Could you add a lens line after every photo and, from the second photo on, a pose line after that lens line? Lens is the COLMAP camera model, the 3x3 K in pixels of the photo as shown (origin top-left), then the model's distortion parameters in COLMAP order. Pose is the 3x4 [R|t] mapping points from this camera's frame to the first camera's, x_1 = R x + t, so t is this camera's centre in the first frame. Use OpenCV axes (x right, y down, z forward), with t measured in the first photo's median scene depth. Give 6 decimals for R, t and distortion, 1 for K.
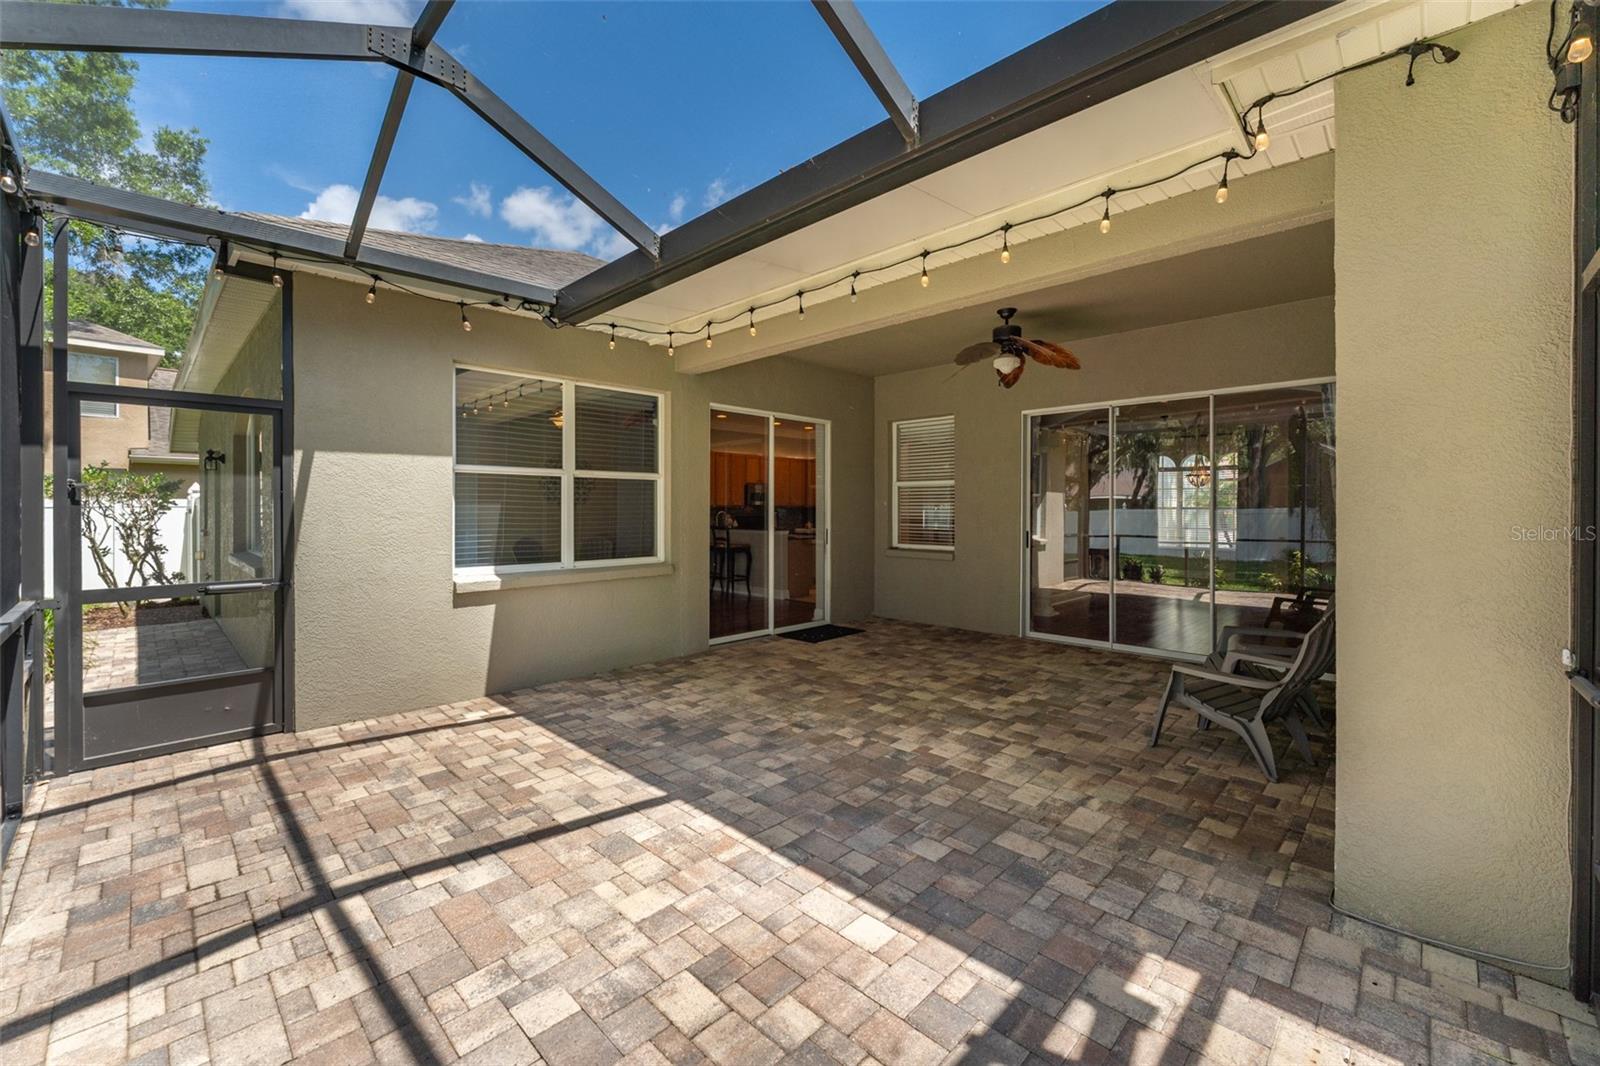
lens RADIAL K [[650.0, 0, 800.2], [0, 650.0, 518.1], [0, 0, 1]] dist [-0.004077, -0.000173]
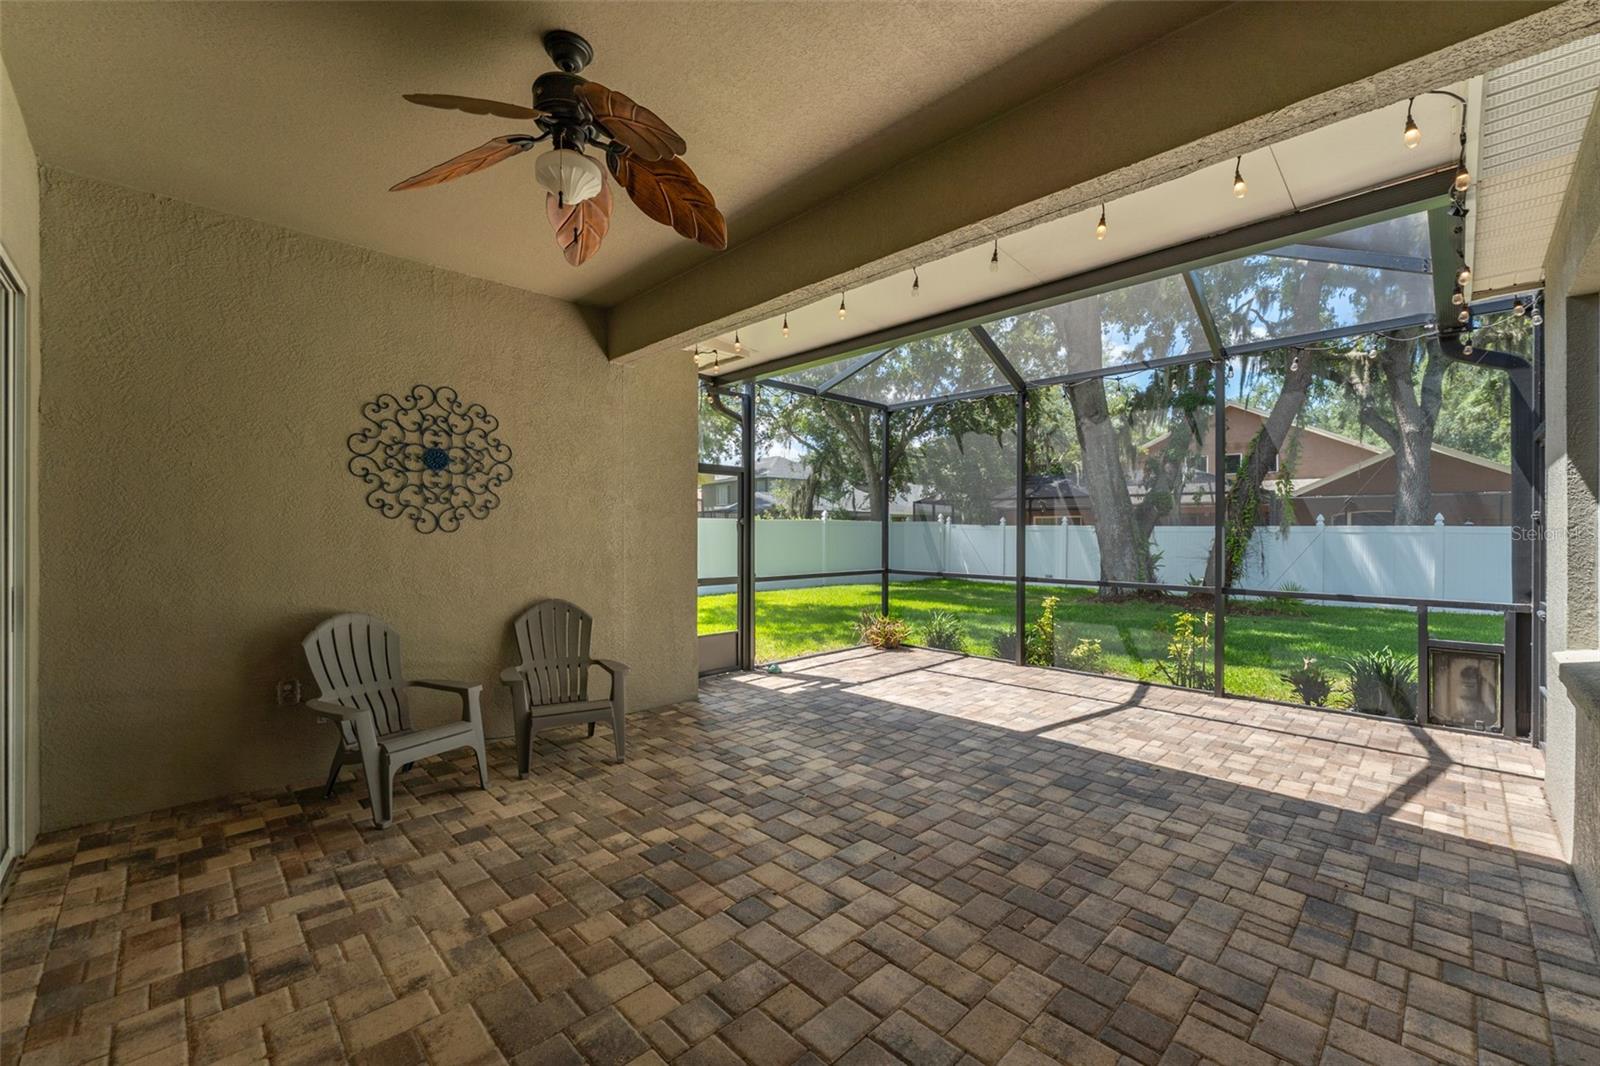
lens RADIAL K [[650.0, 0, 799.8], [0, 650.0, 529.4], [0, 0, 1]] dist [-0.004077, -0.000173]
pose [[-0.999813, -0.004644, 0.018753, 0.255363], [-0.004420, 0.999919, 0.011940, -0.033607], [-0.018807, 0.011855, -0.999753, 2.155455]]
